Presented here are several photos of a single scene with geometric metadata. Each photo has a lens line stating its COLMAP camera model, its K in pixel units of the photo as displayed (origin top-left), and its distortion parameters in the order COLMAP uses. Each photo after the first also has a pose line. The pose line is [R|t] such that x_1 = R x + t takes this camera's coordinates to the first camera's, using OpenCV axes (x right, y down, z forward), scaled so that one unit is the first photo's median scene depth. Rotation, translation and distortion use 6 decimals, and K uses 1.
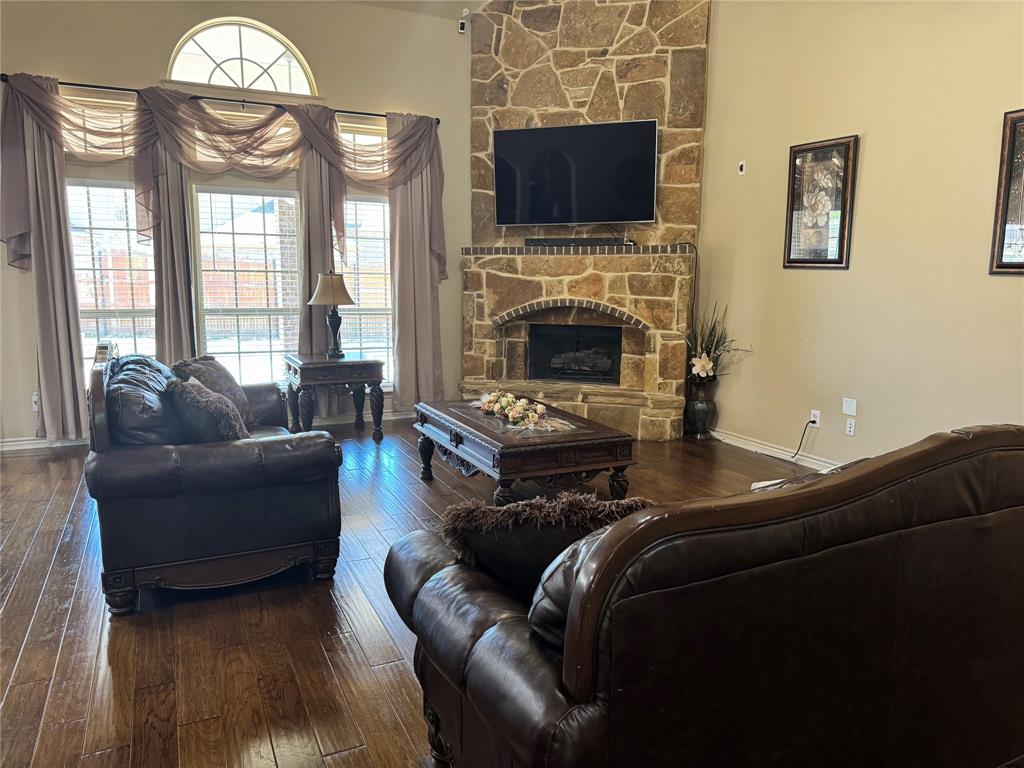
lens RADIAL K [[715.8, 0, 508.9], [0, 715.8, 393.8], [0, 0, 1]] dist [0.073505, -0.085281]
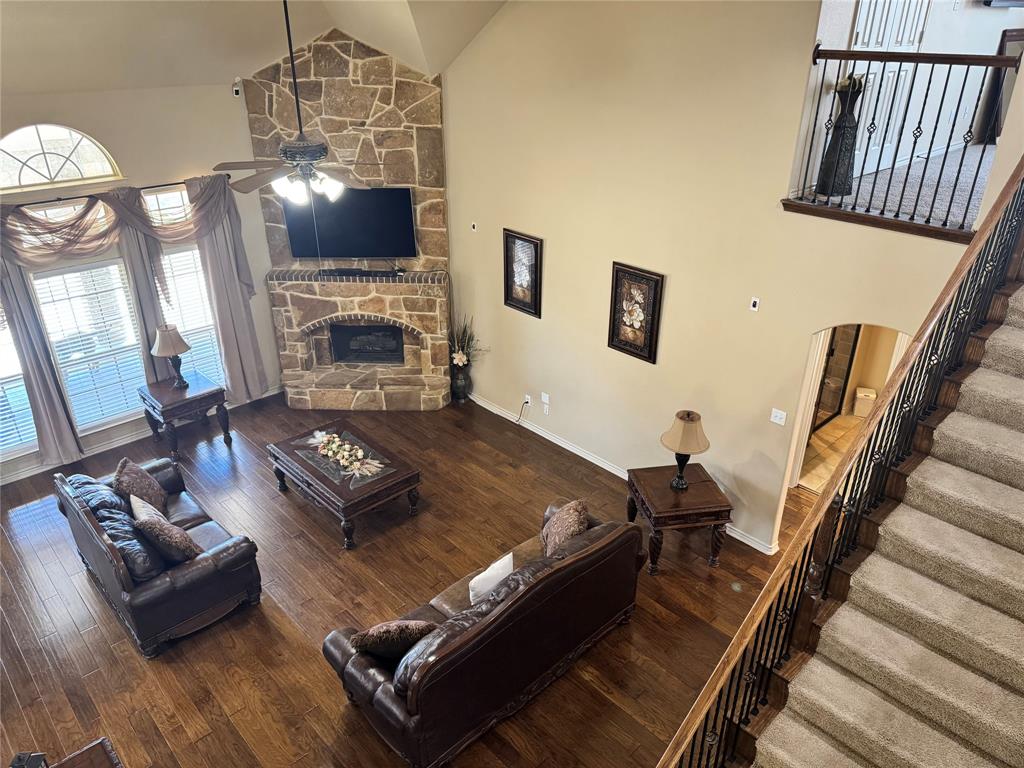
lens RADIAL K [[715.8, 0, 513.0], [0, 715.8, 395.9], [0, 0, 1]] dist [0.073505, -0.085281]
pose [[0.950971, -0.148839, 0.271110, -0.032215], [0.058224, 0.947069, 0.315706, -0.405910], [-0.303749, -0.284442, 0.909302, -0.361069]]
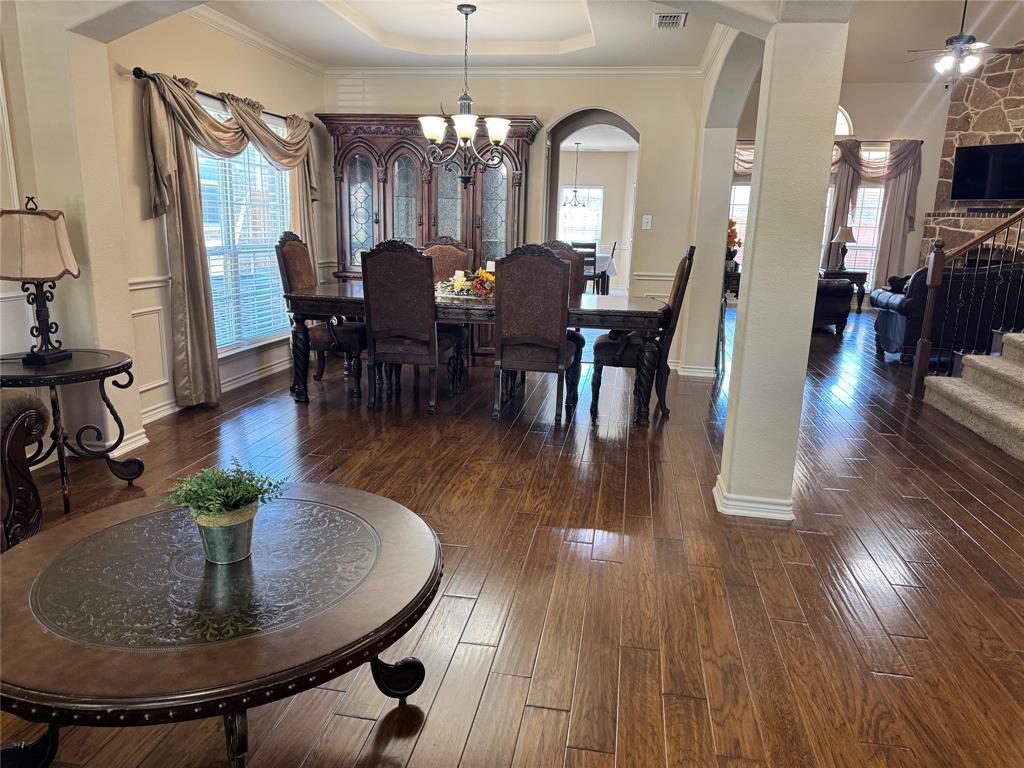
lens RADIAL K [[715.8, 0, 514.7], [0, 715.8, 389.7], [0, 0, 1]] dist [0.073505, -0.085281]
pose [[0.819616, 0.144173, -0.554477, 0.168439], [-0.117729, 0.989548, 0.083274, 0.208079], [0.560687, -0.002975, 0.828022, -1.107897]]
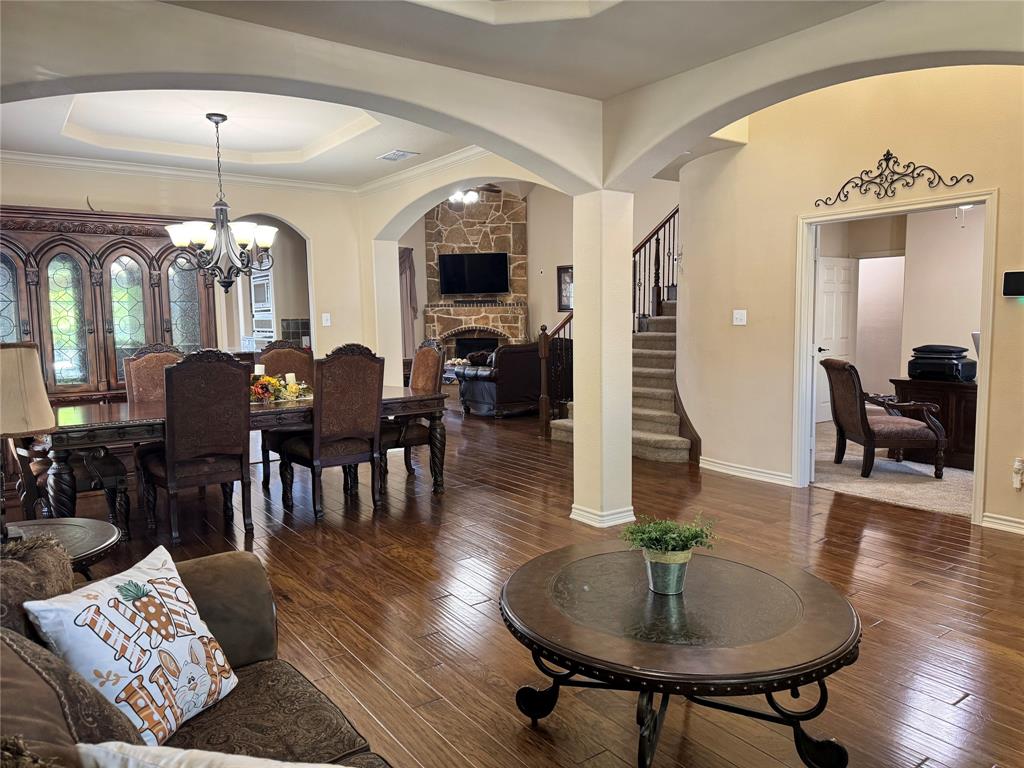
lens RADIAL K [[715.8, 0, 525.0], [0, 715.8, 390.1], [0, 0, 1]] dist [0.073505, -0.085281]
pose [[0.980925, -0.040095, 0.190207, -0.207123], [0.052861, 0.996643, -0.062521, 0.228039], [-0.187062, 0.071383, 0.979751, -1.287721]]
